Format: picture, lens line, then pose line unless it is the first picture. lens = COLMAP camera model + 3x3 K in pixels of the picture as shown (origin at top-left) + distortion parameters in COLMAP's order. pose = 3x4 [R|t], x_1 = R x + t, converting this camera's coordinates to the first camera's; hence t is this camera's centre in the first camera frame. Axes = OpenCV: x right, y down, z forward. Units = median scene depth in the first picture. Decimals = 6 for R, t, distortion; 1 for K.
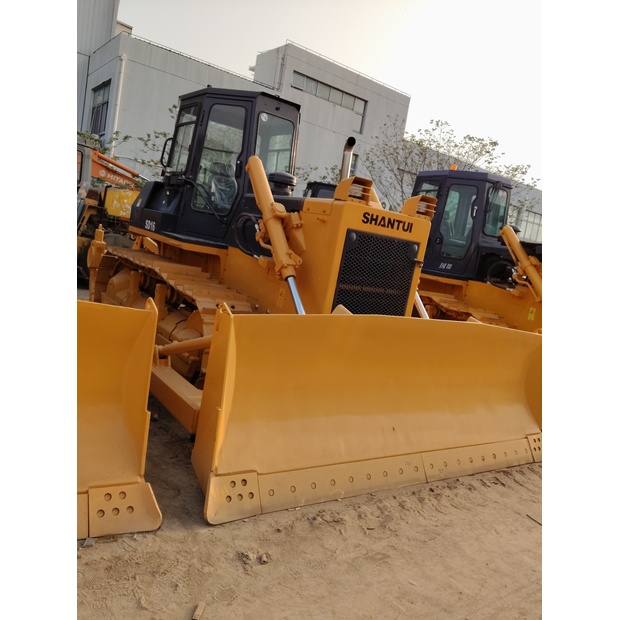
lens RADIAL K [[524.0, 0, 310.0], [0, 524.0, 310.0], [0, 0, 1]] dist [0.104336, -0.230926]
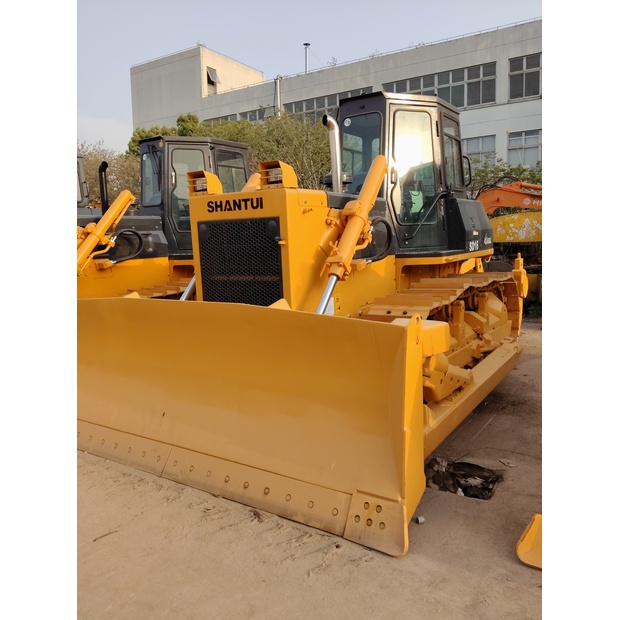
lens RADIAL K [[524.0, 0, 310.0], [0, 524.0, 310.0], [0, 0, 1]] dist [0.104336, -0.230926]
pose [[0.347435, -0.059282, -0.935828, 1.028943], [-0.032722, 0.996625, -0.075281, 0.084309], [0.937133, 0.056777, 0.344323, 0.786511]]
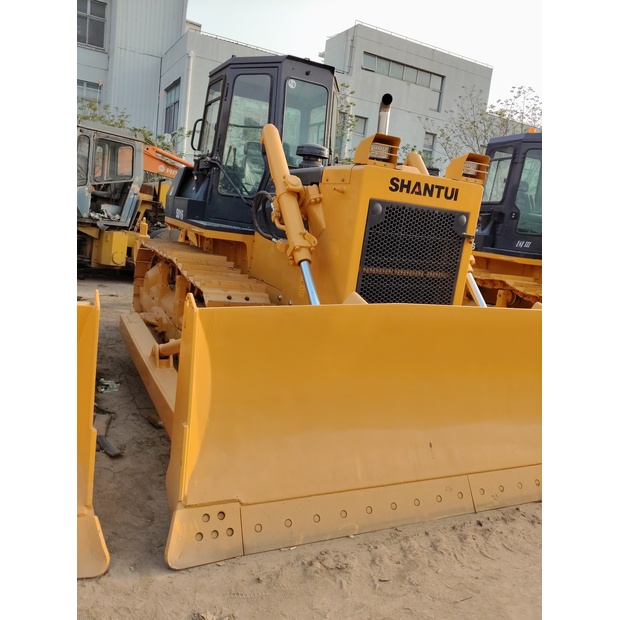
lens RADIAL K [[511.0, 0, 310.0], [0, 511.0, 310.0], [0, 0, 1]] dist [0.084605, -0.172162]
pose [[0.983710, -0.024138, -0.178135, 0.107465], [0.027482, 0.999489, 0.016331, 0.002424], [0.177649, -0.020961, 0.983871, 0.175943]]
